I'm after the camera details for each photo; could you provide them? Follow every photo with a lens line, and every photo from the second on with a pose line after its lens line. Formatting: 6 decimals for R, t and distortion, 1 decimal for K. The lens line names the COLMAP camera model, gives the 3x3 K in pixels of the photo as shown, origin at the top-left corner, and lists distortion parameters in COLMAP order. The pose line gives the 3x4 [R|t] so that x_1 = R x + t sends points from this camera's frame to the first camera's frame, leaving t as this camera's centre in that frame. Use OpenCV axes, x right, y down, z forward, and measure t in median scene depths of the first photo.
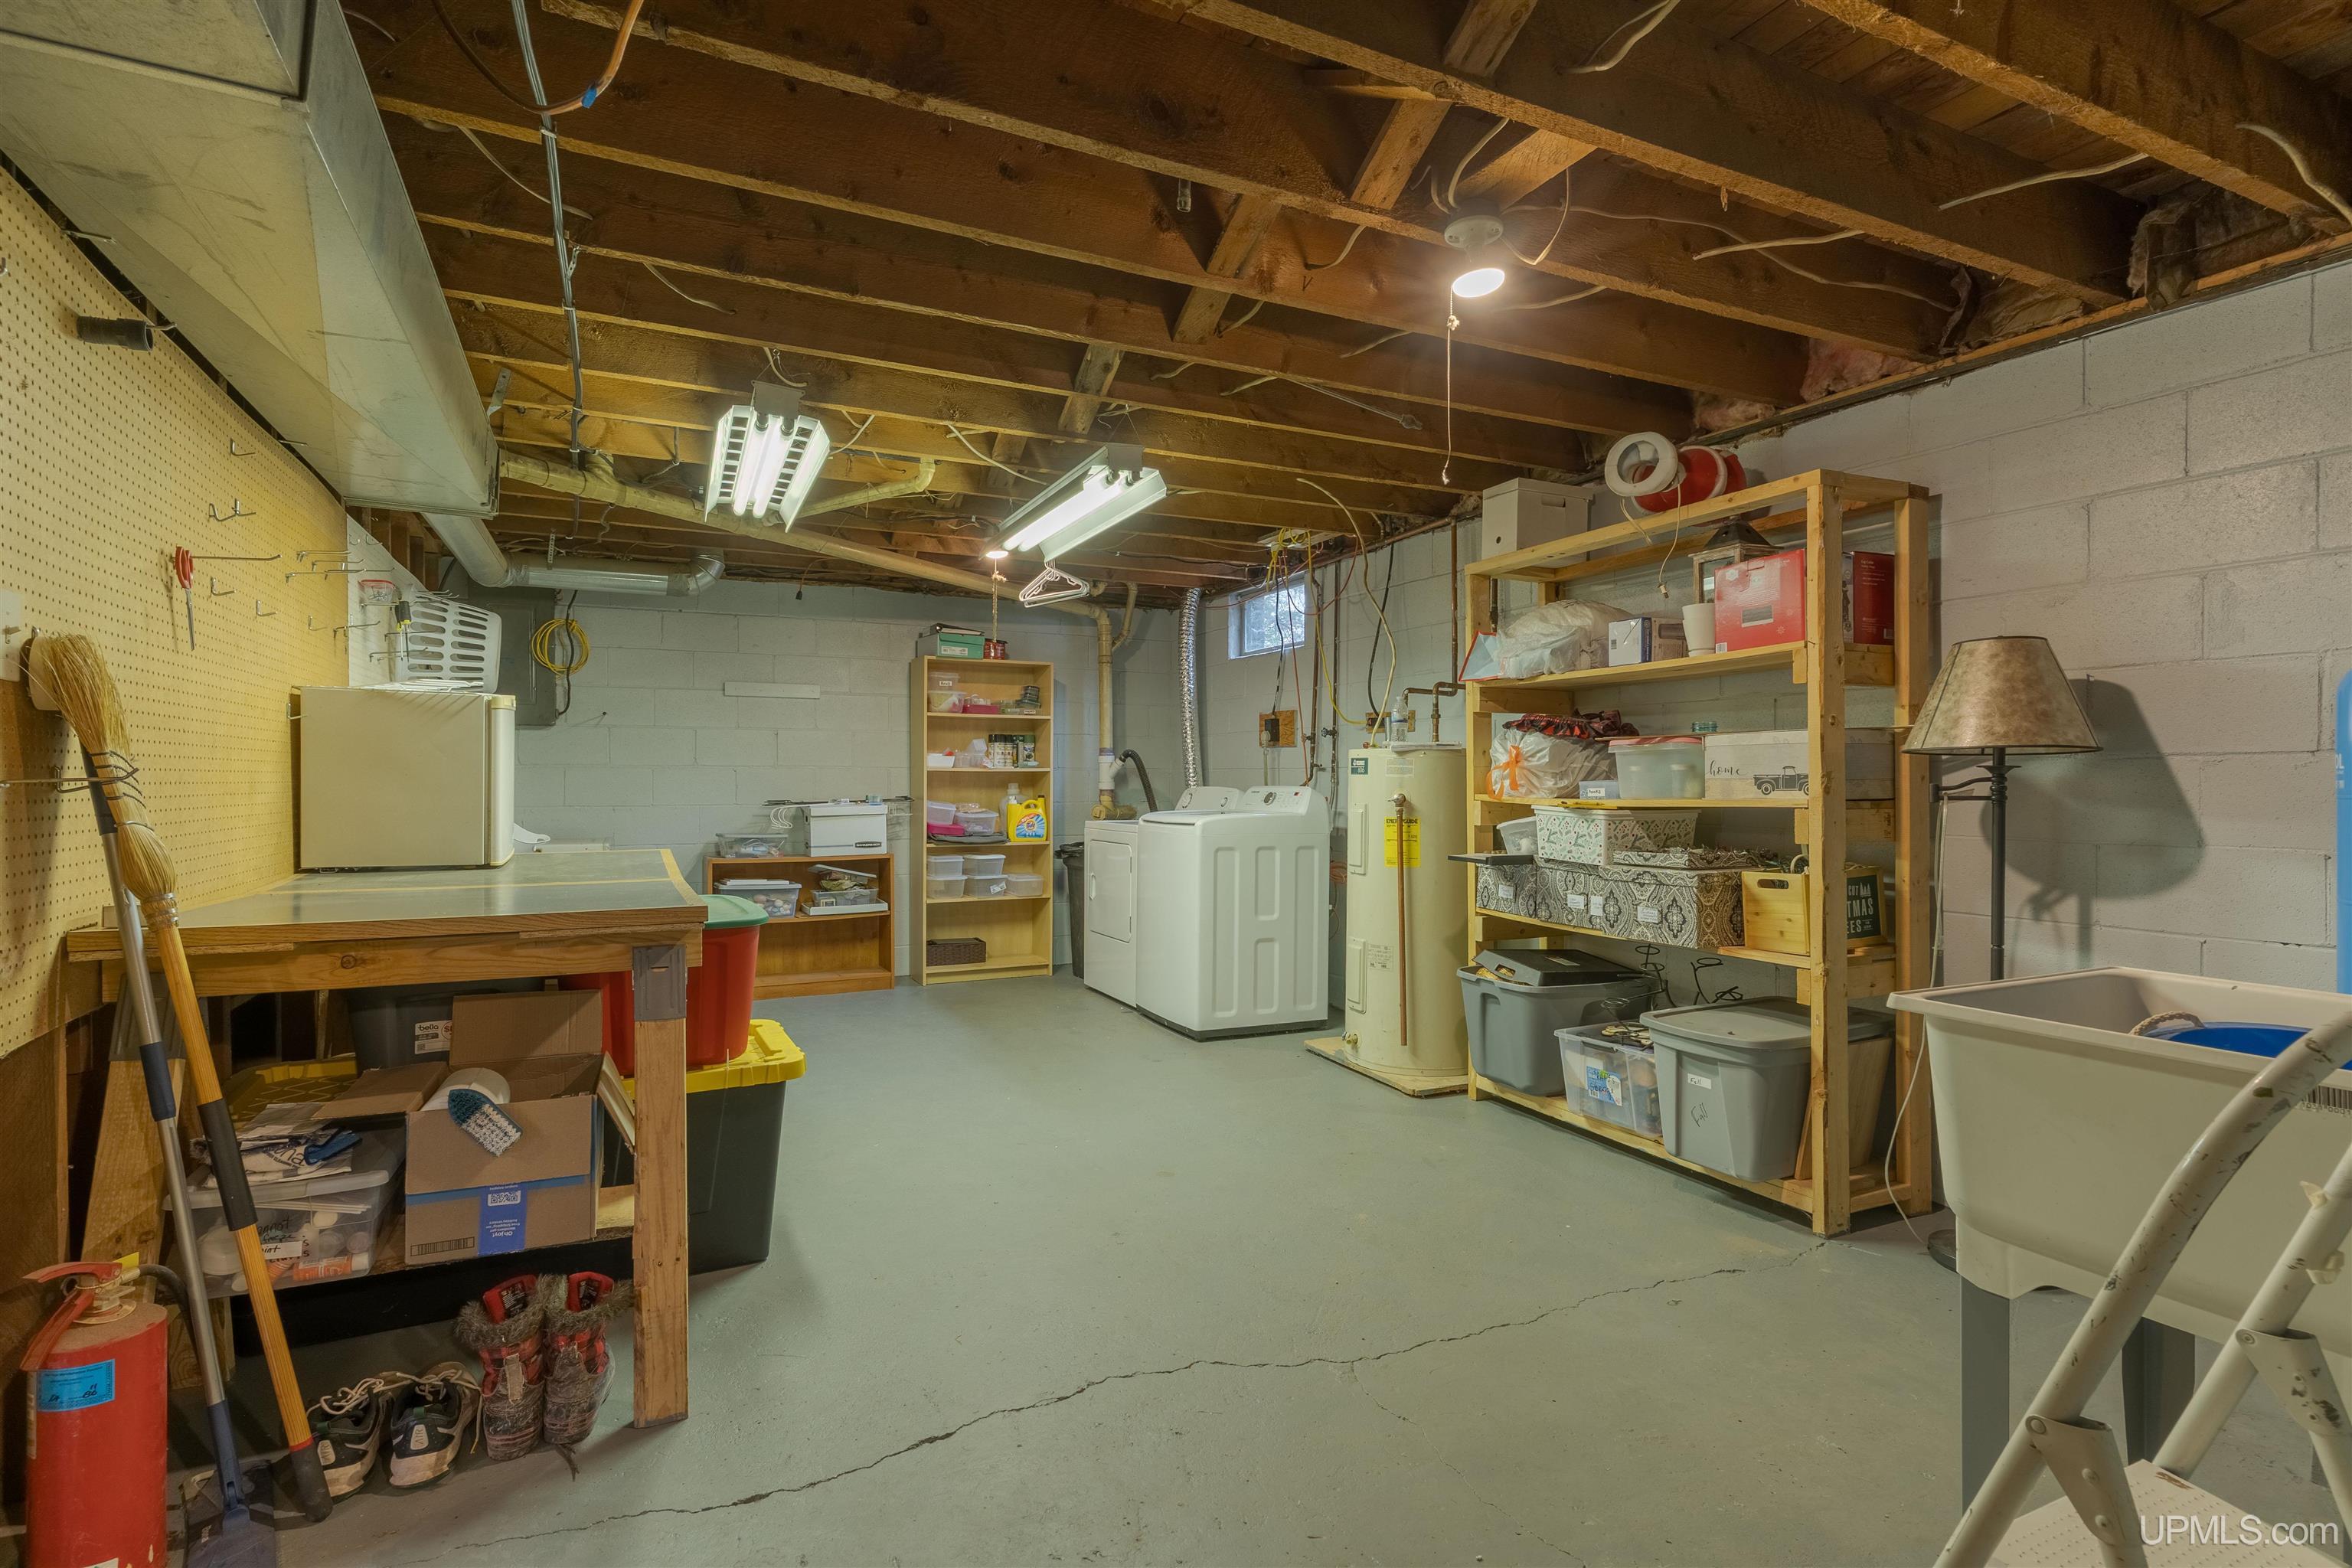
lens RADIAL K [[1131.9, 0, 1179.8], [0, 1131.9, 799.4], [0, 0, 1]] dist [0.004597, -0.001530]
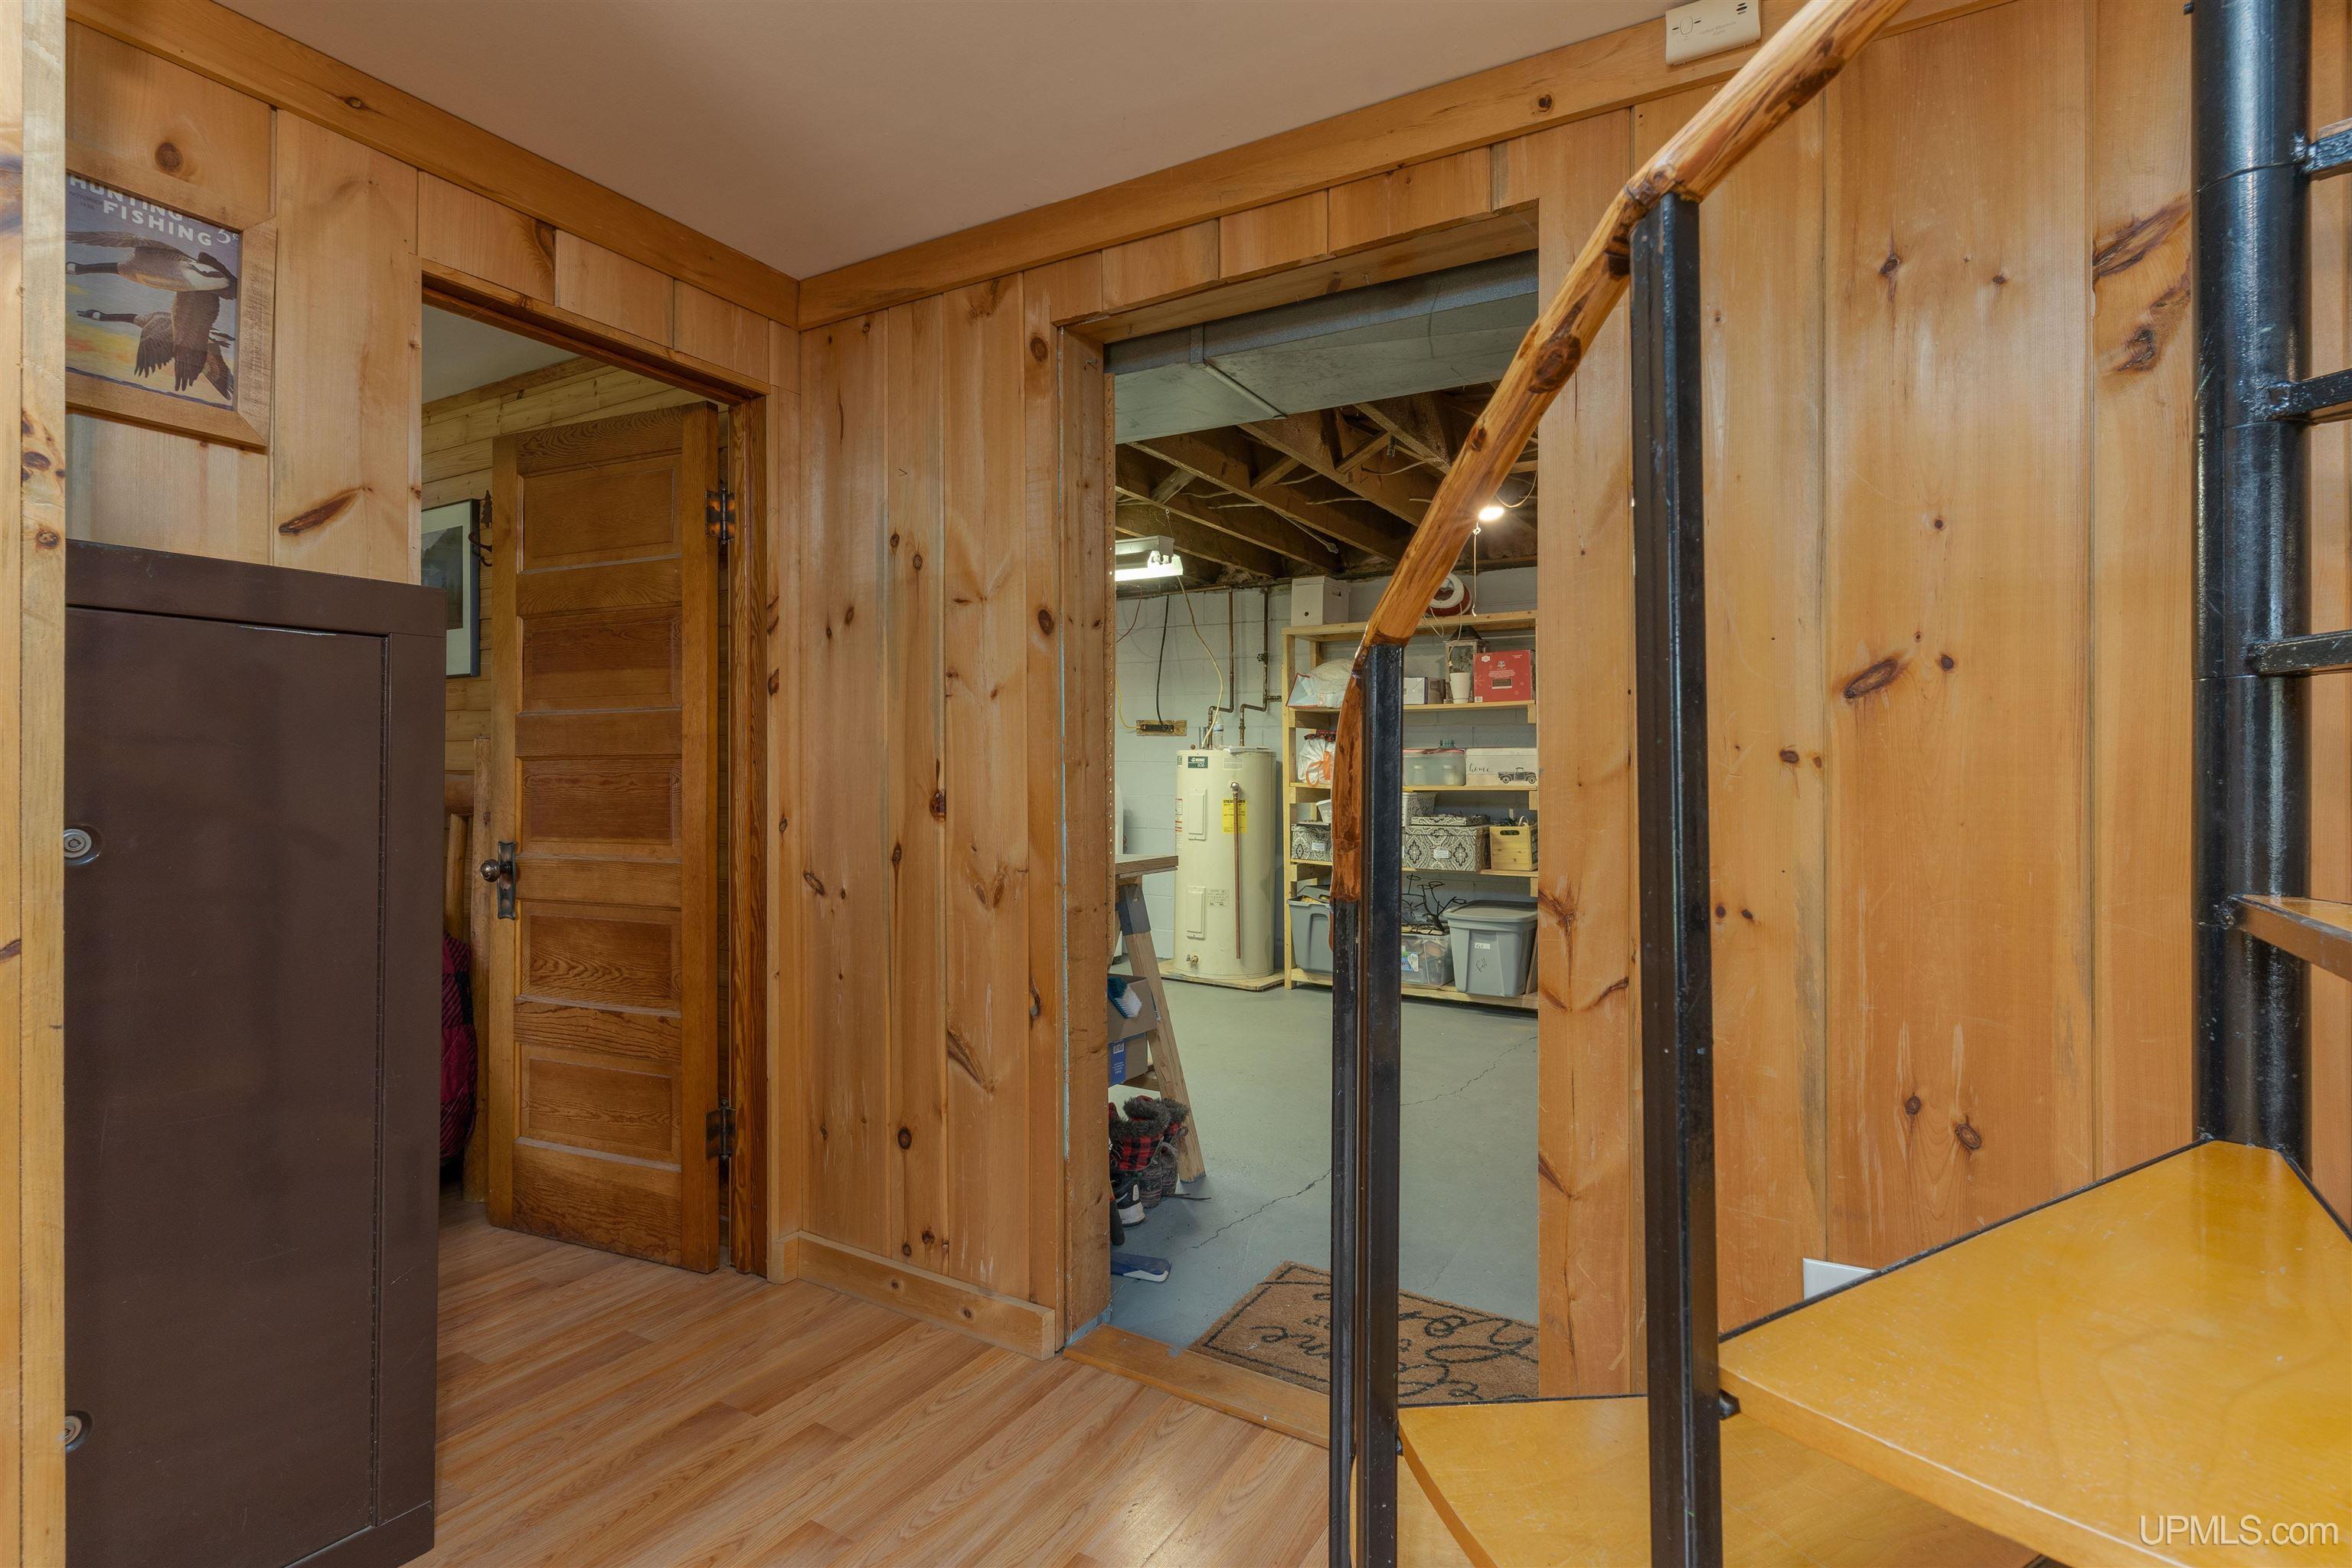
lens RADIAL K [[1131.9, 0, 1193.3], [0, 1131.9, 772.0], [0, 0, 1]] dist [0.004597, -0.001530]
pose [[0.831171, 0.004485, 0.555999, -0.813674], [0.001941, 0.999938, -0.010968, -0.002741], [-0.556013, 0.010196, 0.831111, -0.197078]]
